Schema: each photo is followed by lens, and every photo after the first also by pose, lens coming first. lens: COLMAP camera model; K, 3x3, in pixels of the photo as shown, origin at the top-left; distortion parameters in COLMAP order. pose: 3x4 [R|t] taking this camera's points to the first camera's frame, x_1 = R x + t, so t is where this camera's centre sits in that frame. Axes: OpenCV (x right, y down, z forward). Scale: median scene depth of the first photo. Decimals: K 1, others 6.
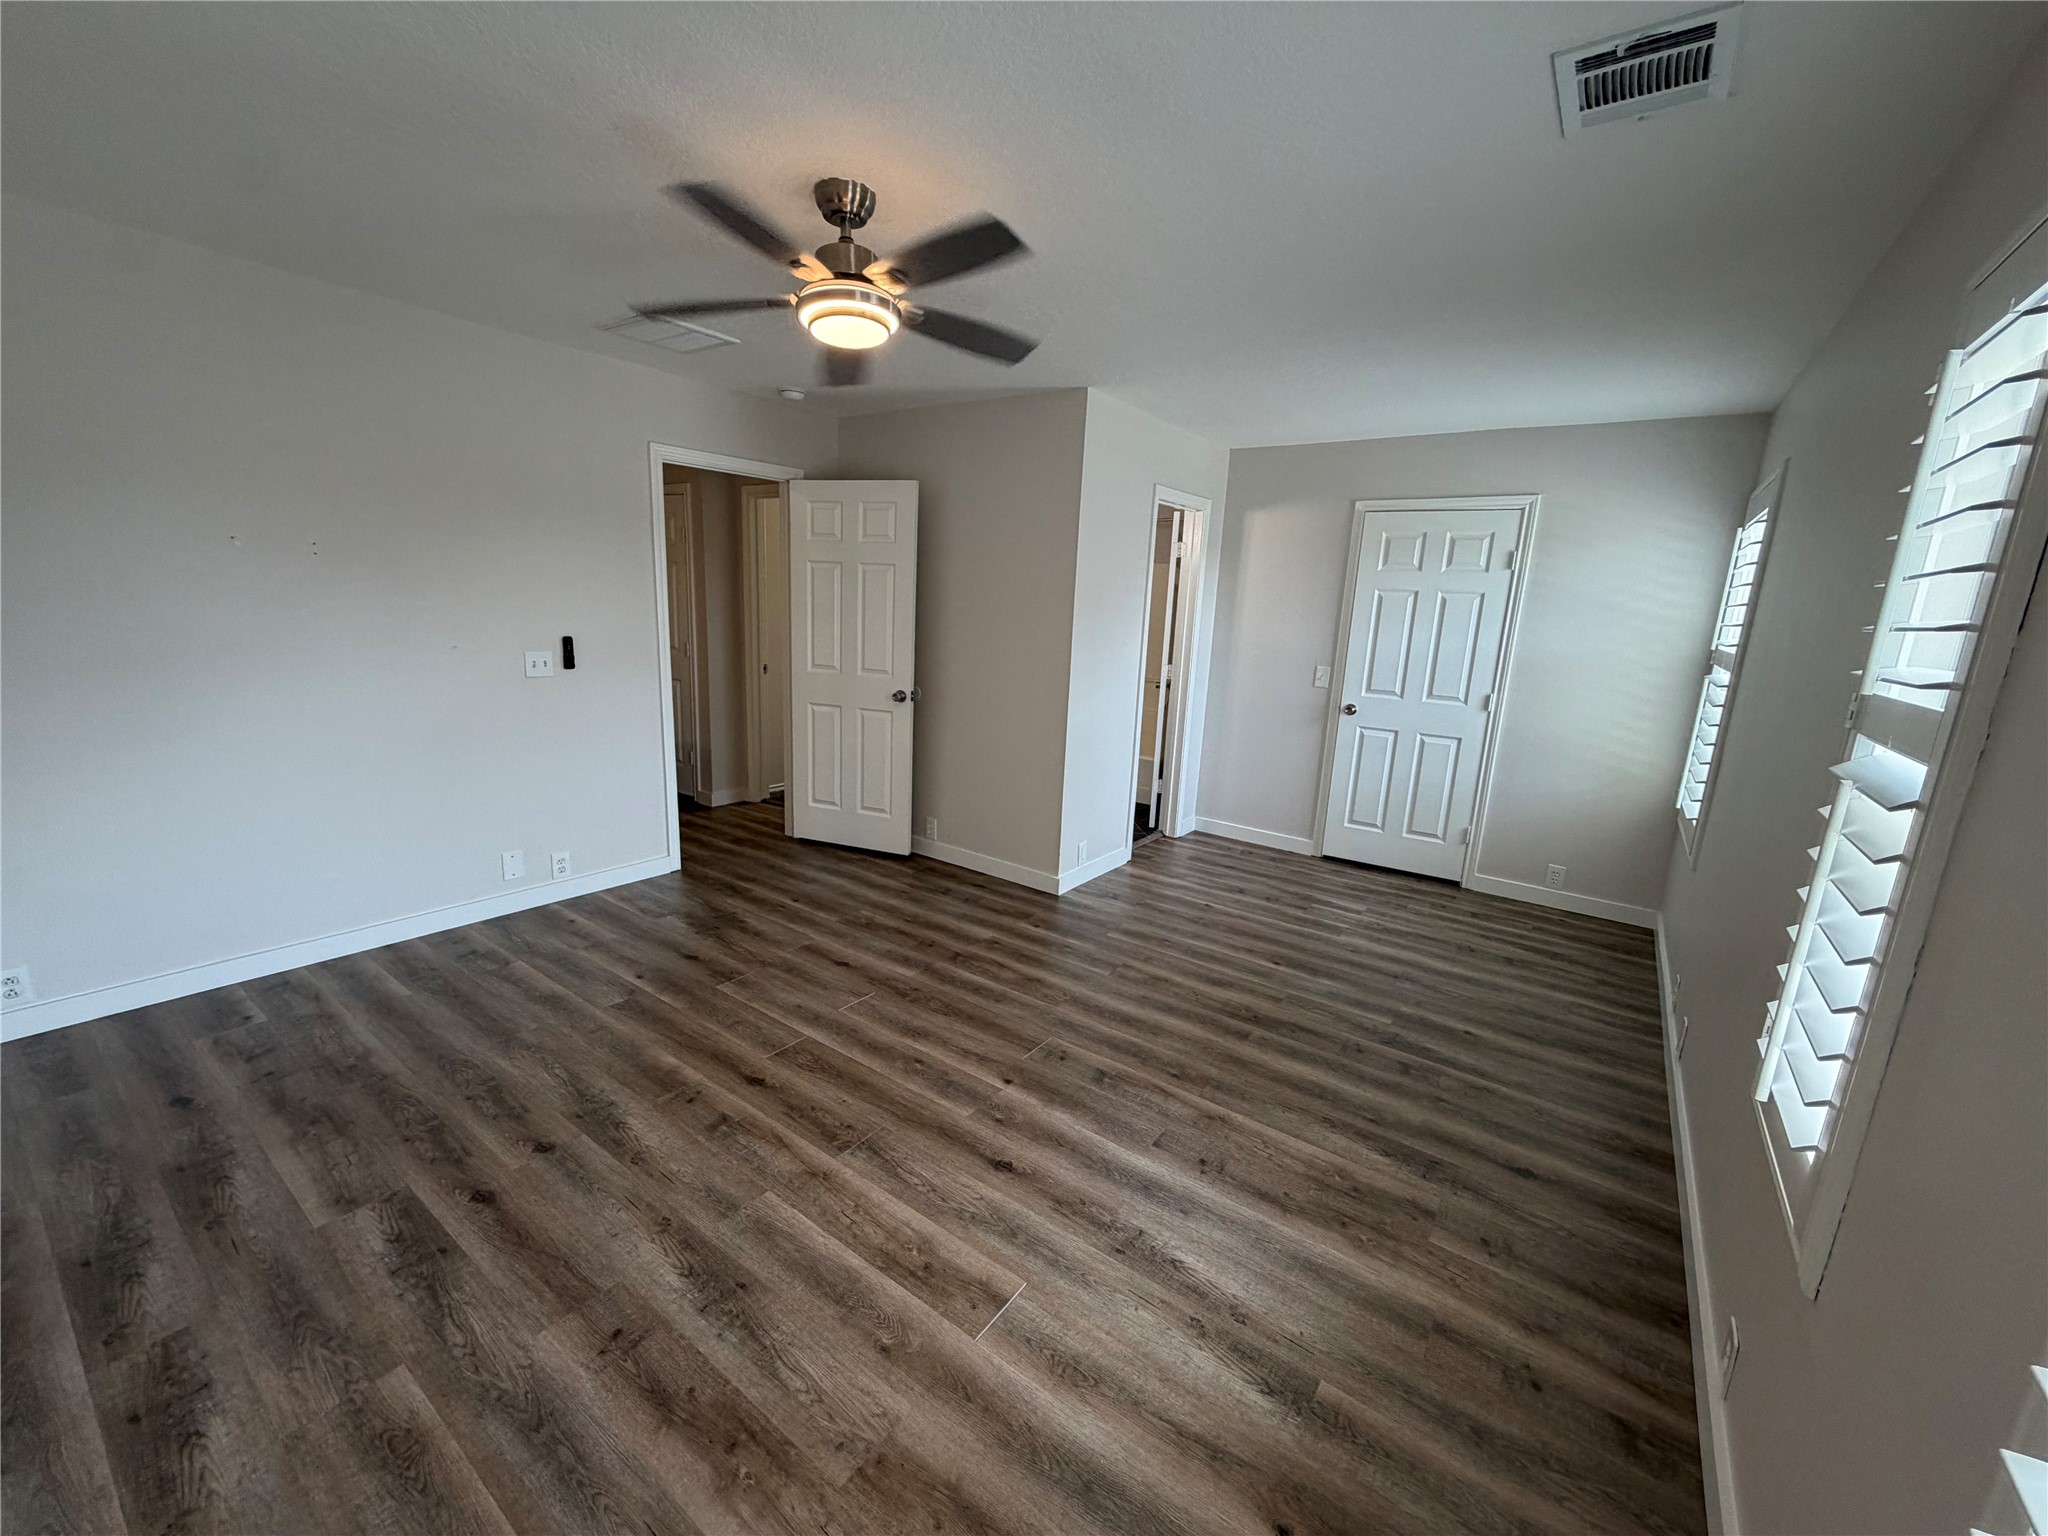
lens RADIAL K [[815.2, 0, 1024.1], [0, 815.2, 772.1], [0, 0, 1]] dist [0.004251, 0.000372]
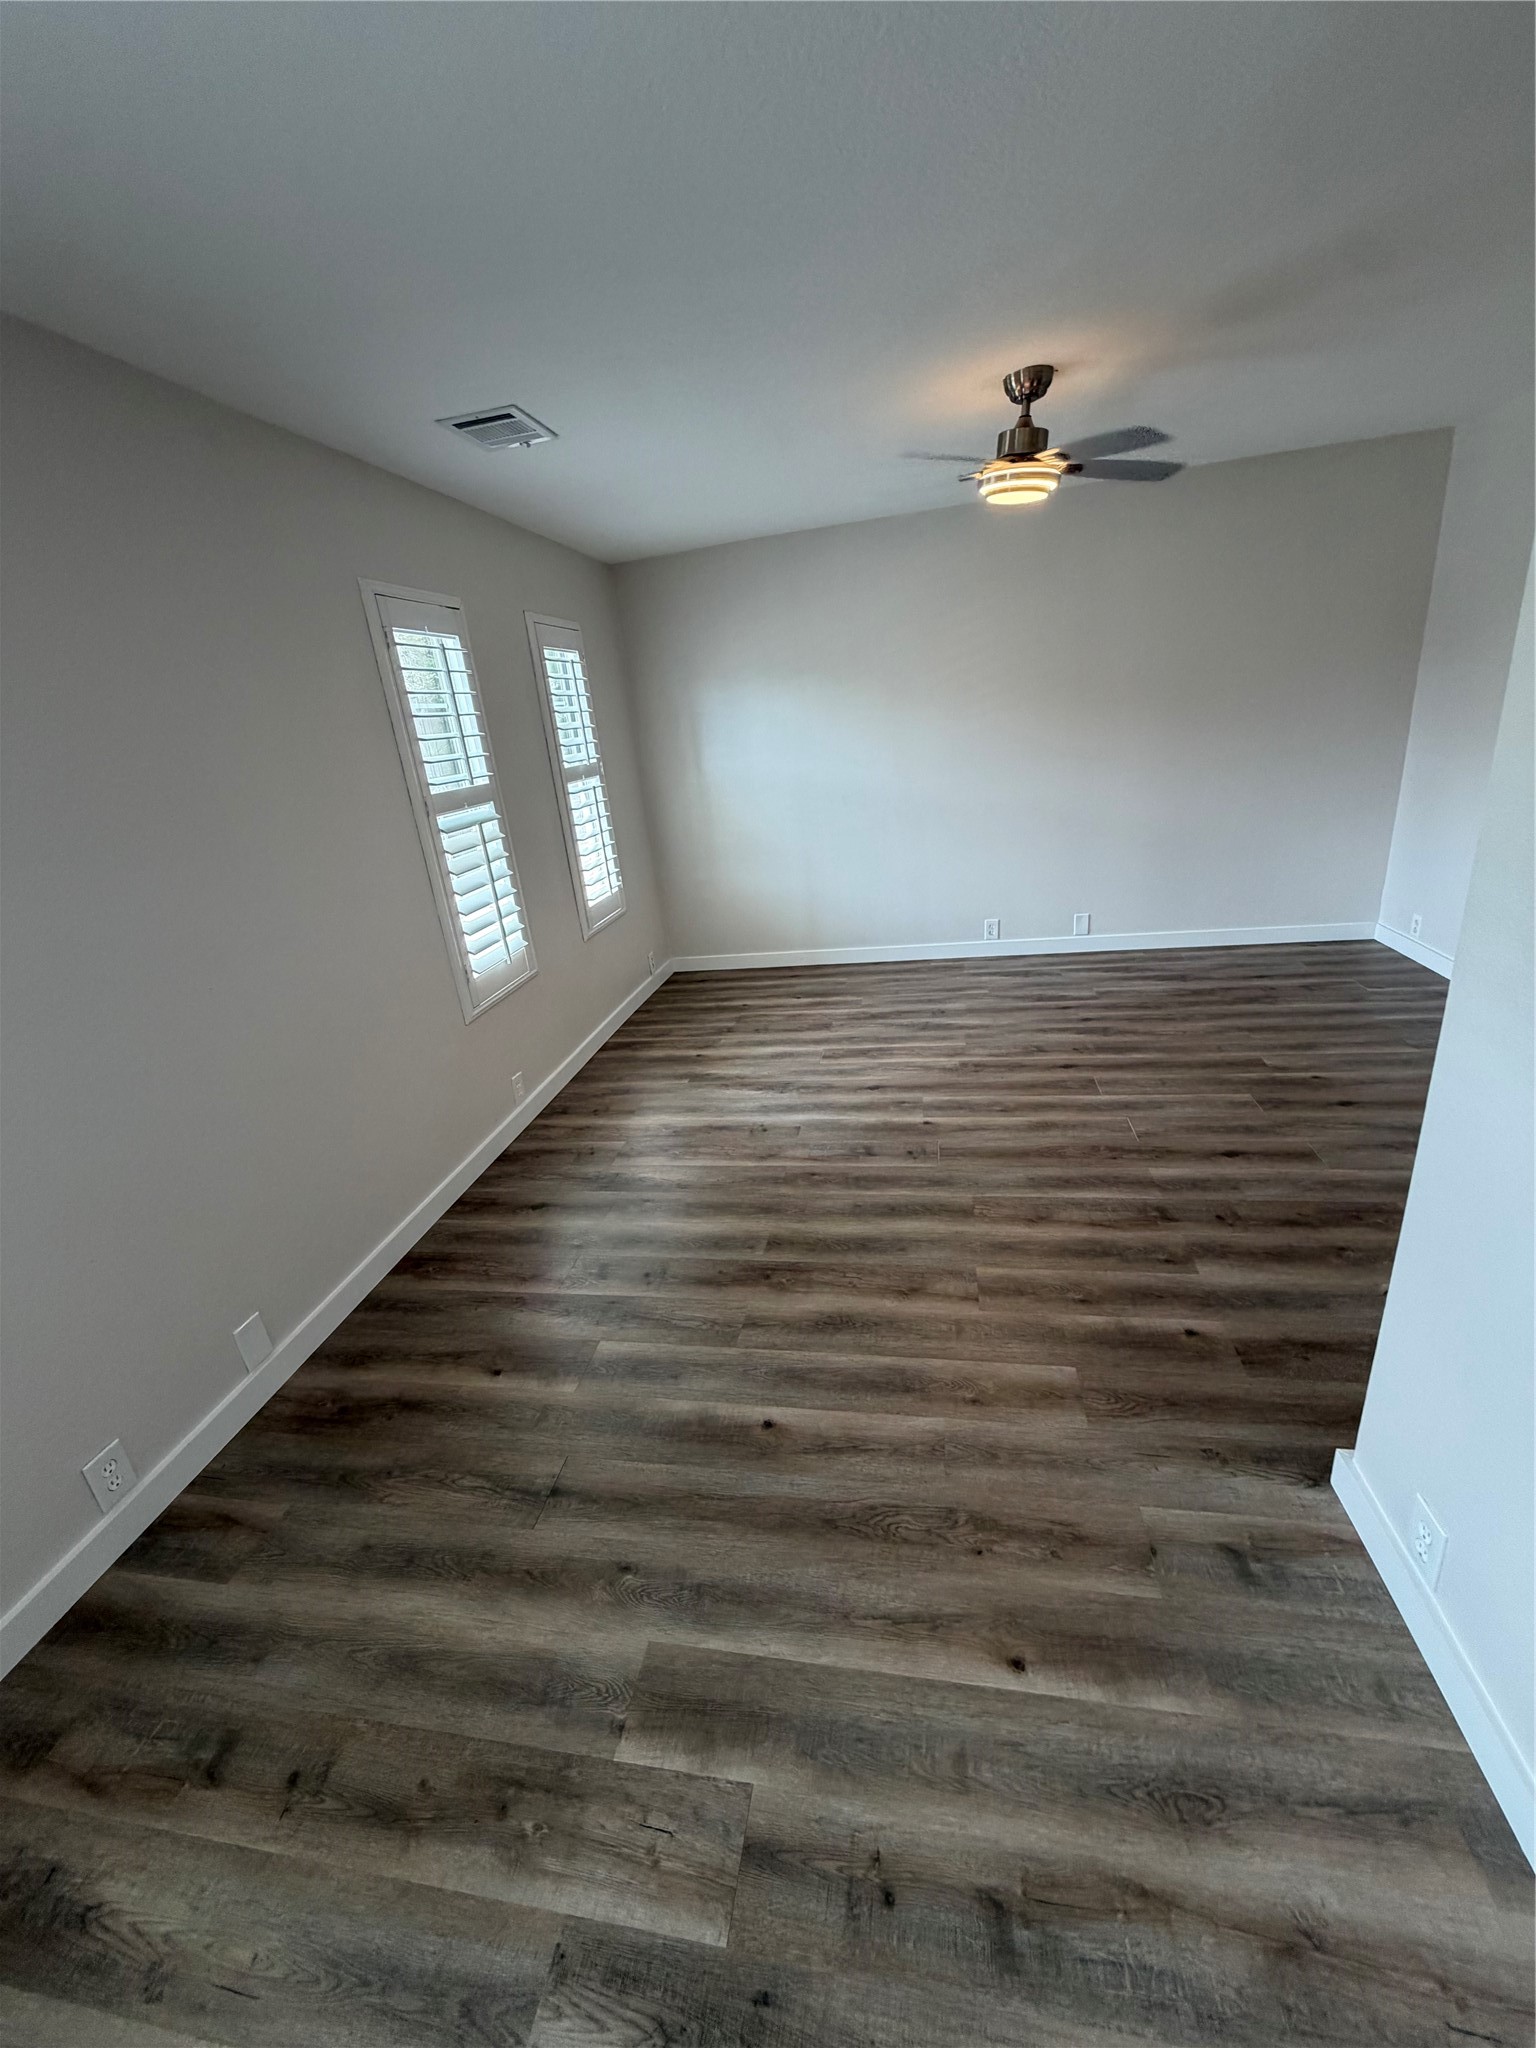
lens RADIAL K [[815.2, 0, 771.8], [0, 815.2, 1016.7], [0, 0, 1]] dist [0.004251, 0.000372]
pose [[-0.901056, 0.192151, -0.388813, 0.634189], [-0.032426, 0.864141, 0.502203, -0.368656], [0.432489, 0.465121, -0.772409, 1.758563]]
